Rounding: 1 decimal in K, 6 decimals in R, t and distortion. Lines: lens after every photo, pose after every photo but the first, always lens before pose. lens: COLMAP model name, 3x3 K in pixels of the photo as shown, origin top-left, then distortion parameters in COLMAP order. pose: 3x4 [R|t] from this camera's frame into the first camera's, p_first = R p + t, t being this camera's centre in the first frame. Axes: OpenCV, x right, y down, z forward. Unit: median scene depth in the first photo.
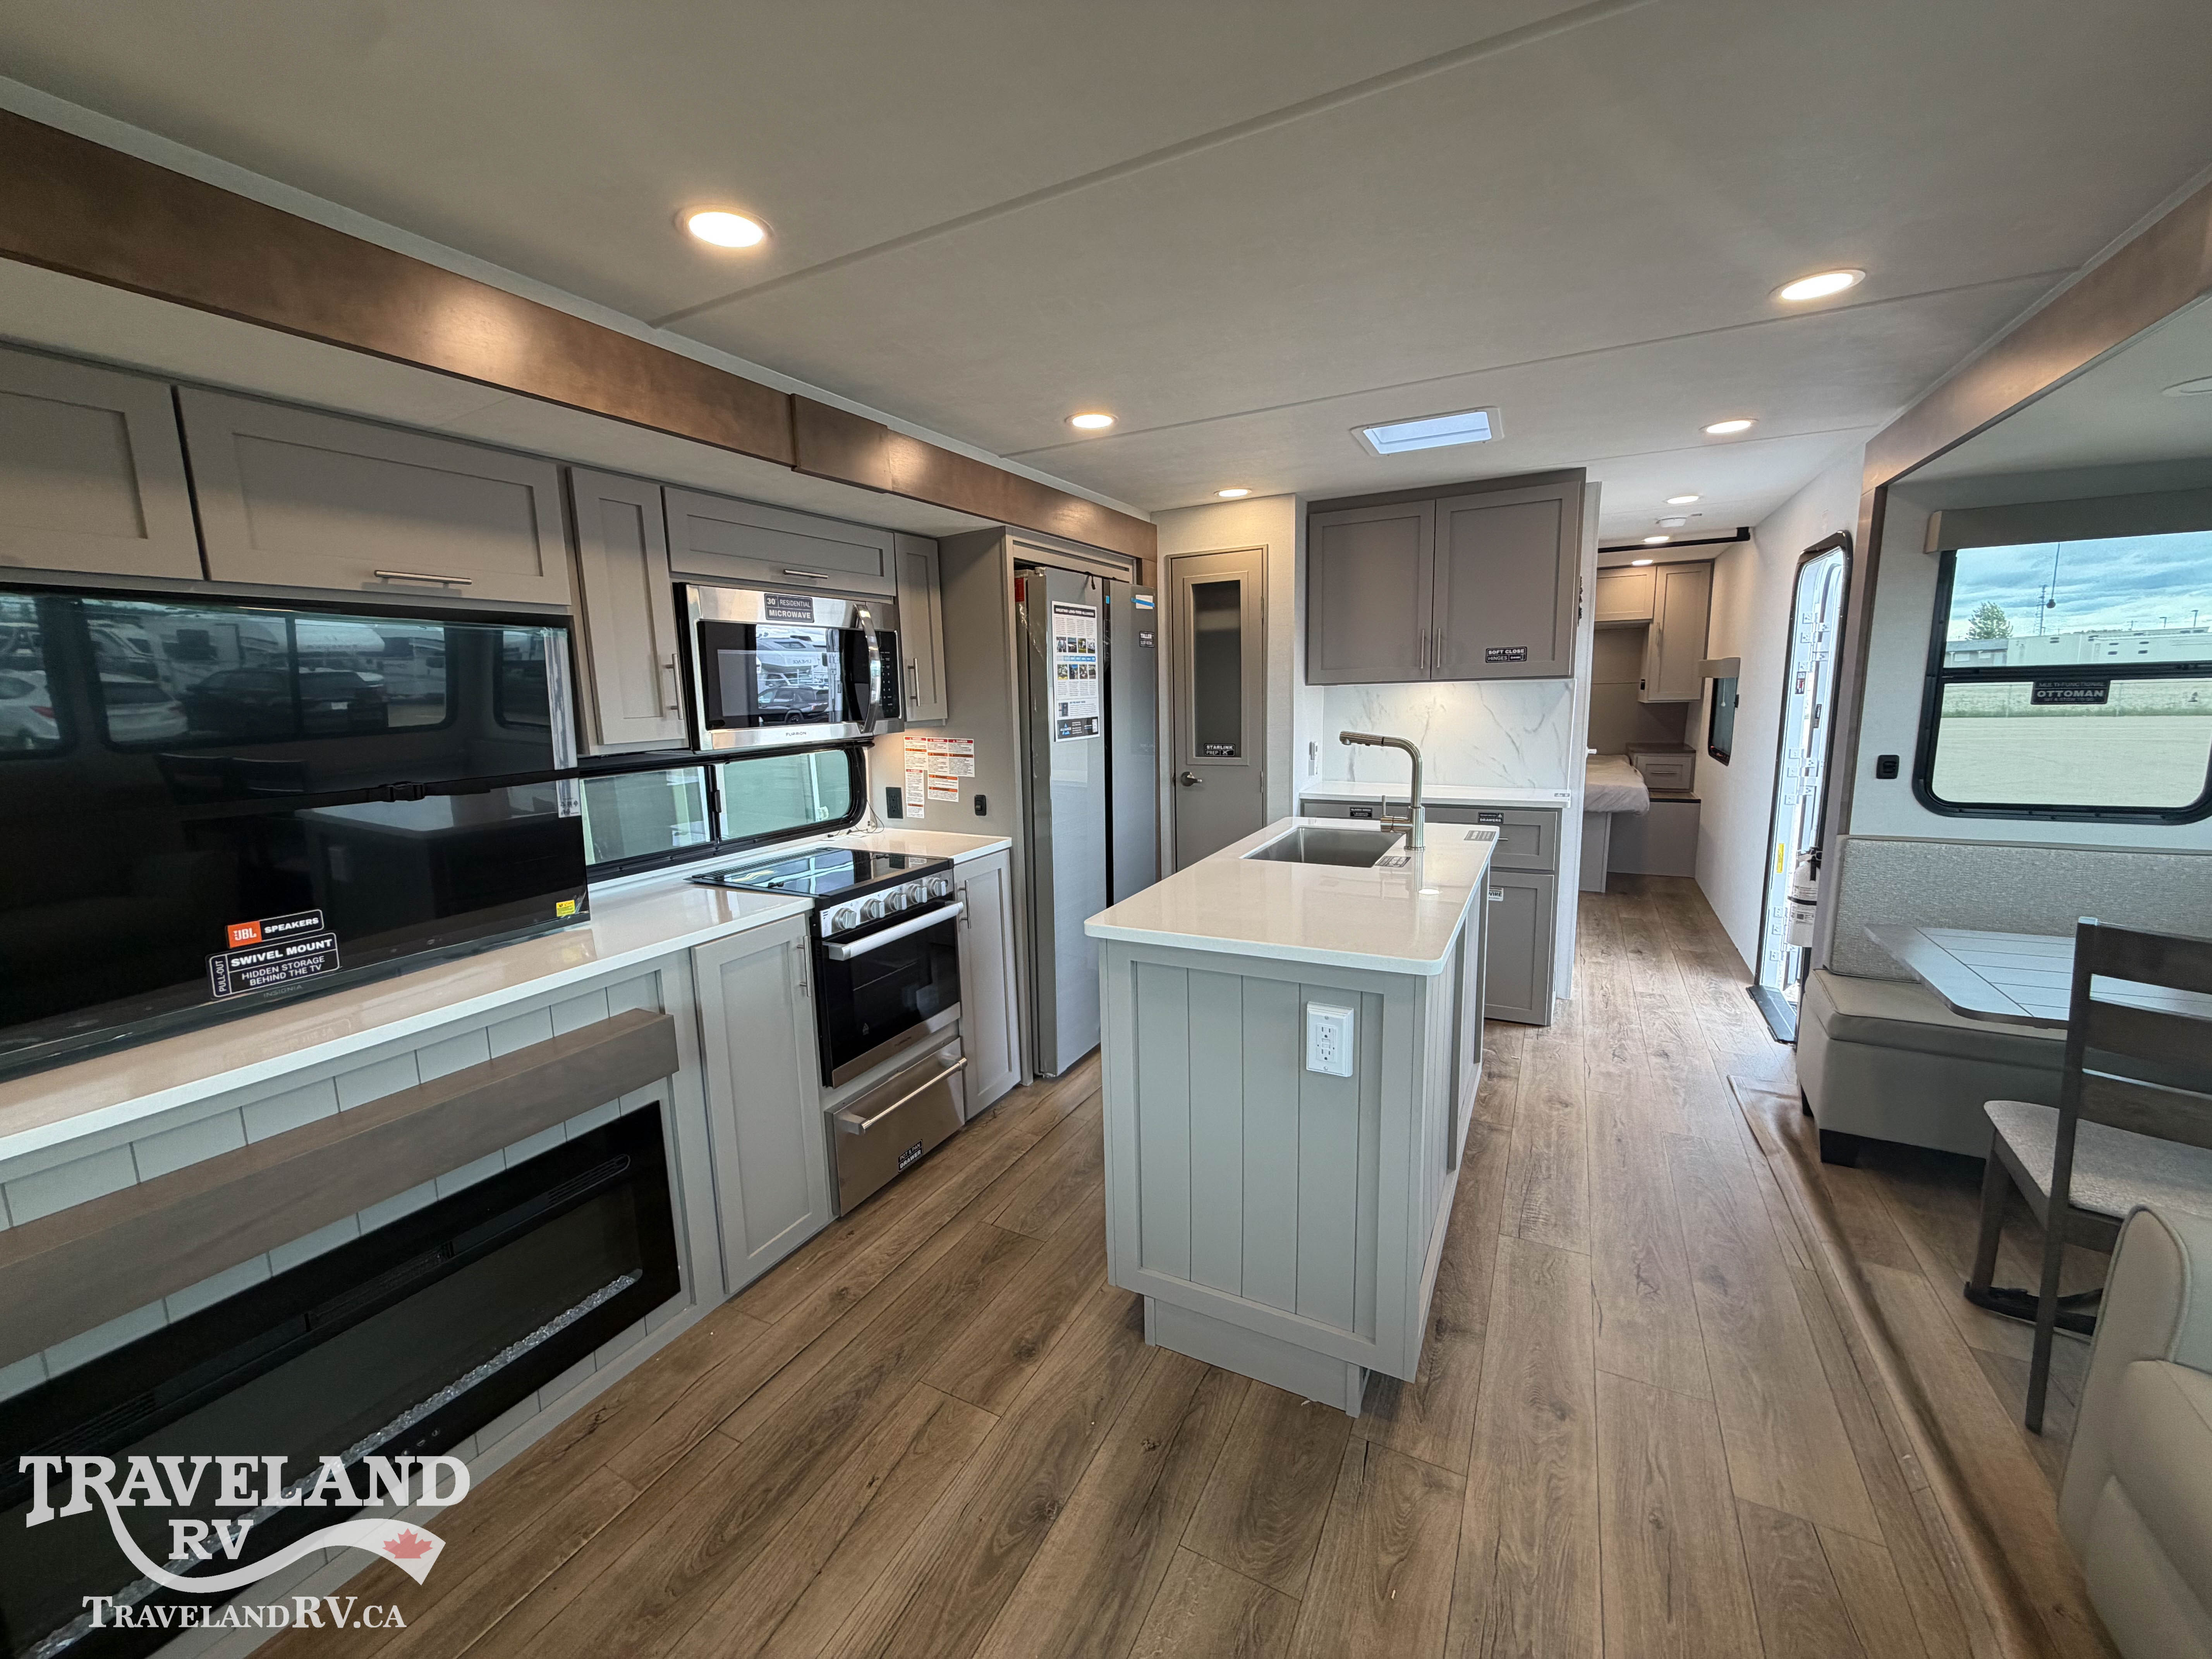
lens RADIAL K [[882.7, 0, 1097.9], [0, 882.7, 830.2], [0, 0, 1]] dist [0.002171, -0.000184]
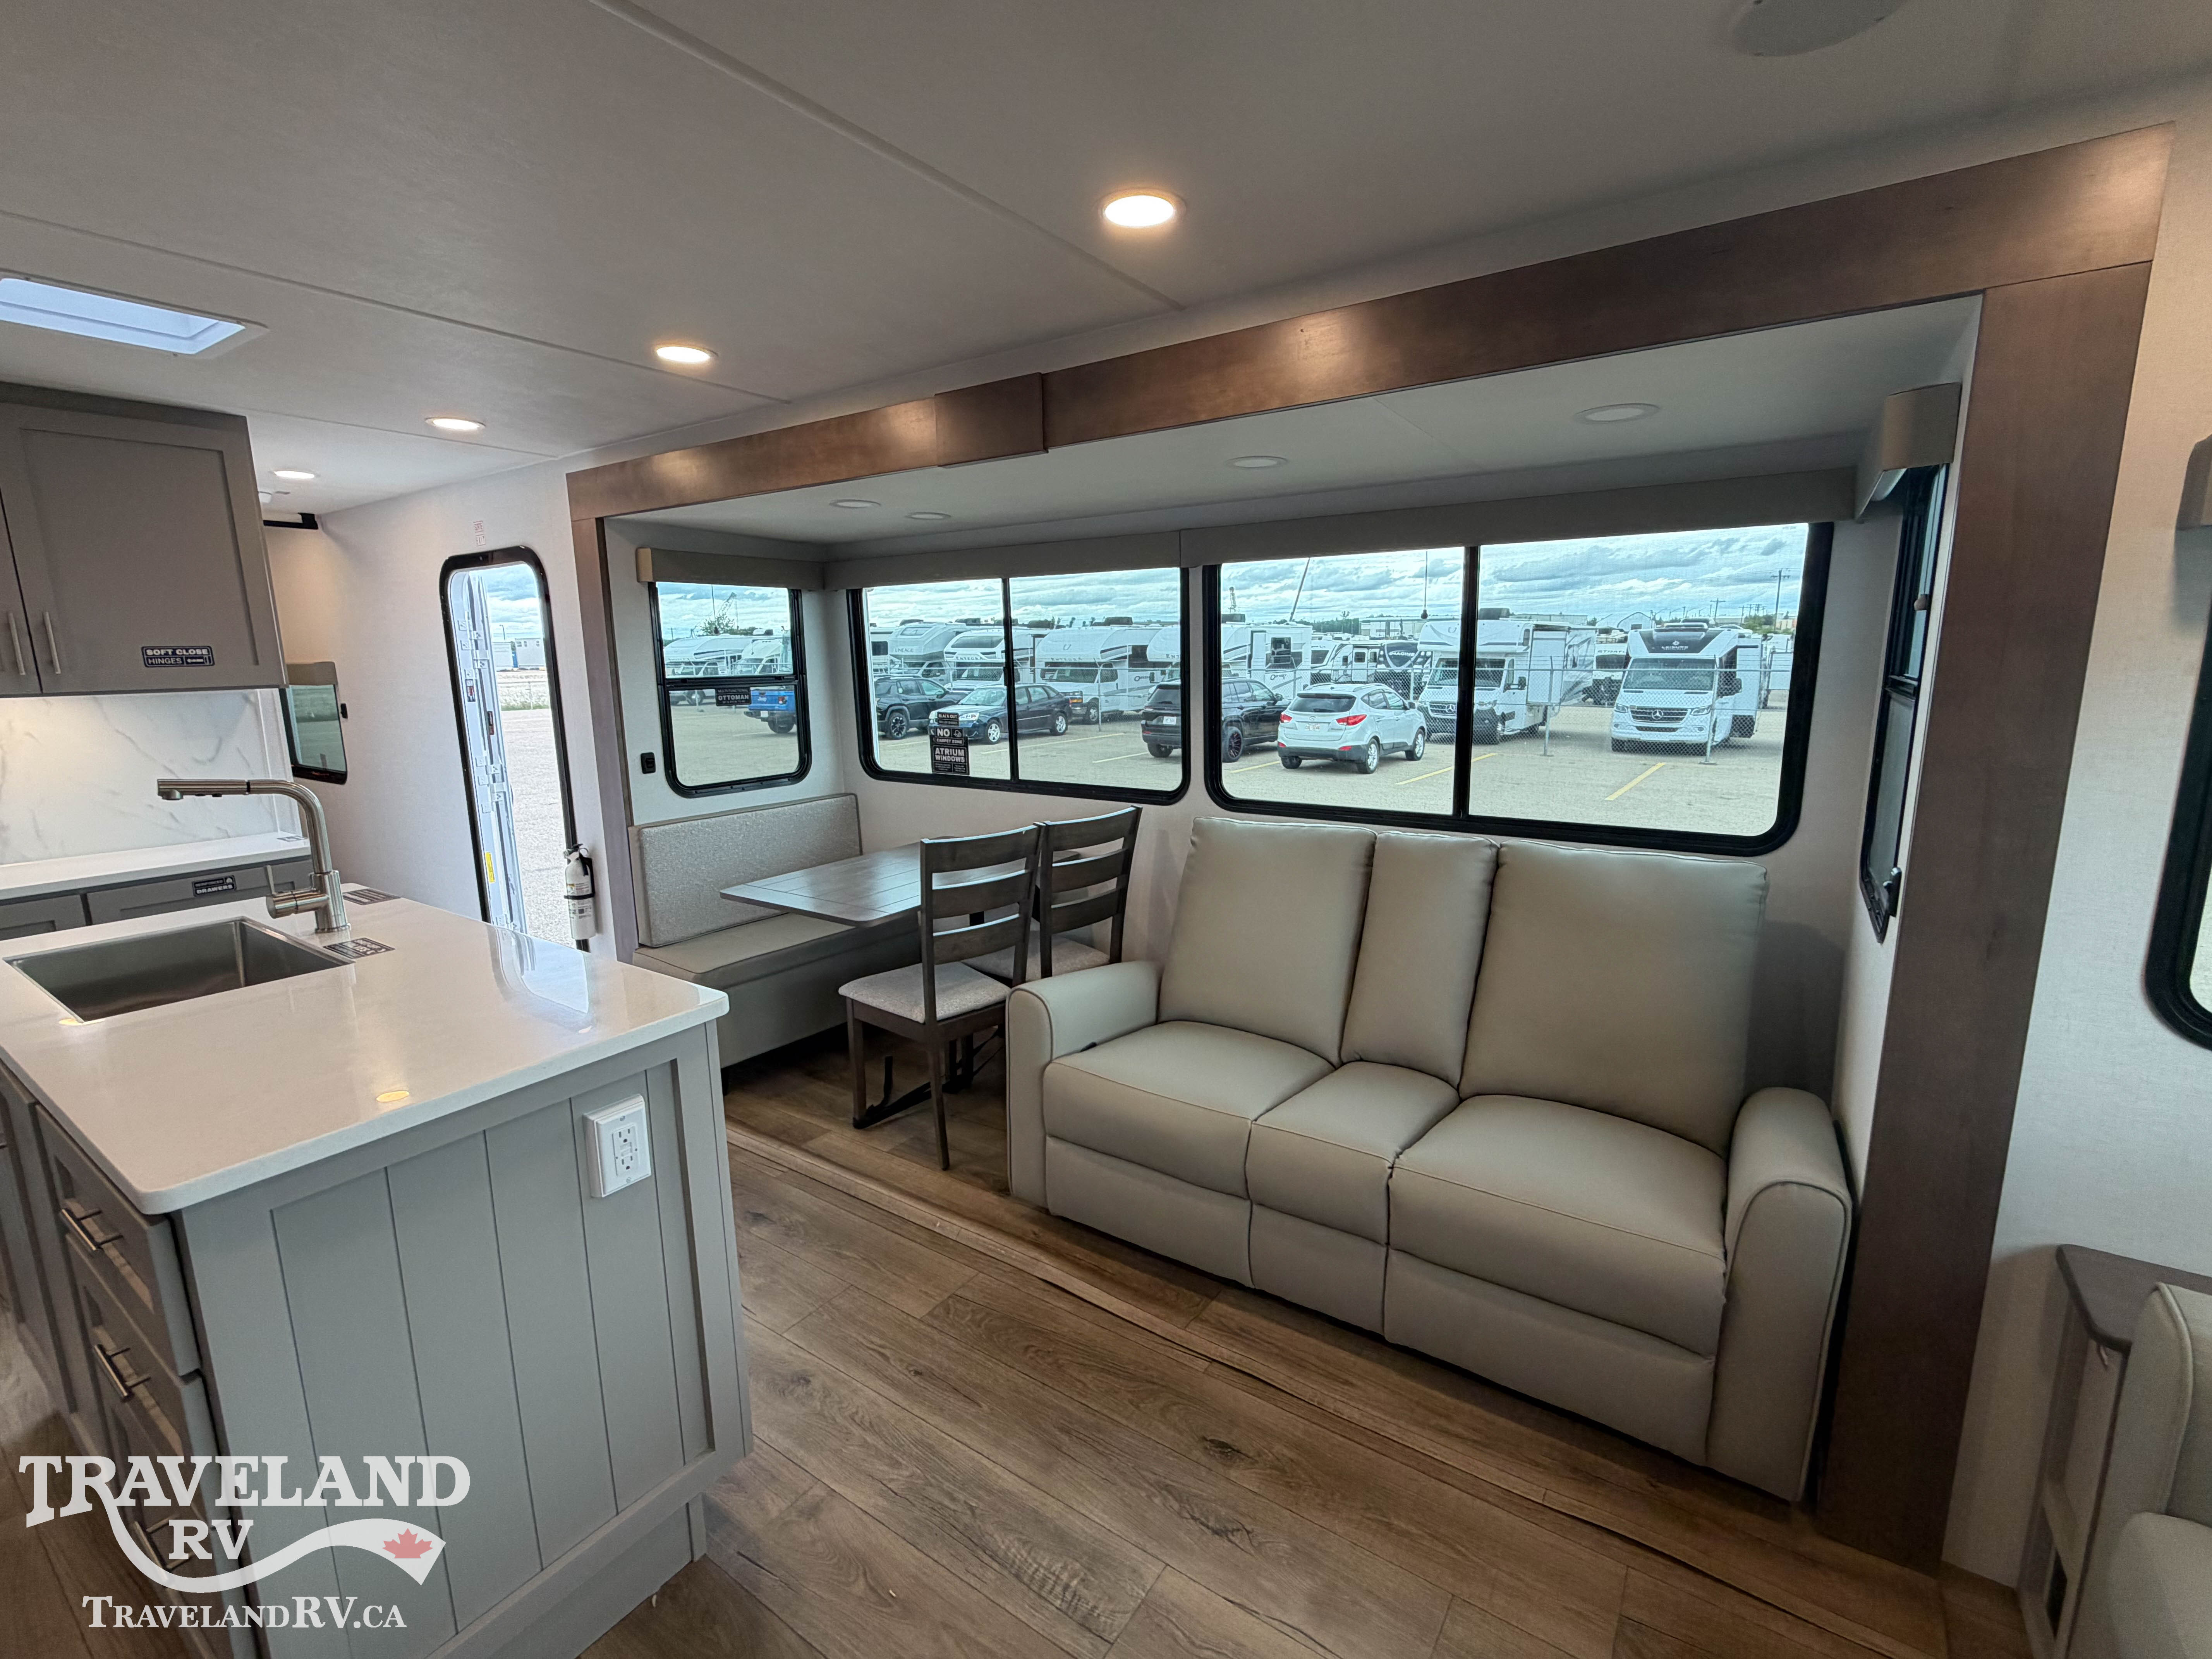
lens RADIAL K [[978.7, 0, 1110.6], [0, 978.7, 830.4], [0, 0, 1]] dist [0.000663, -0.000116]
pose [[0.113898, -0.153031, 0.981636, -0.395535], [0.170288, 0.976450, 0.132465, -0.064995], [-0.978790, 0.152073, 0.137275, 0.302722]]
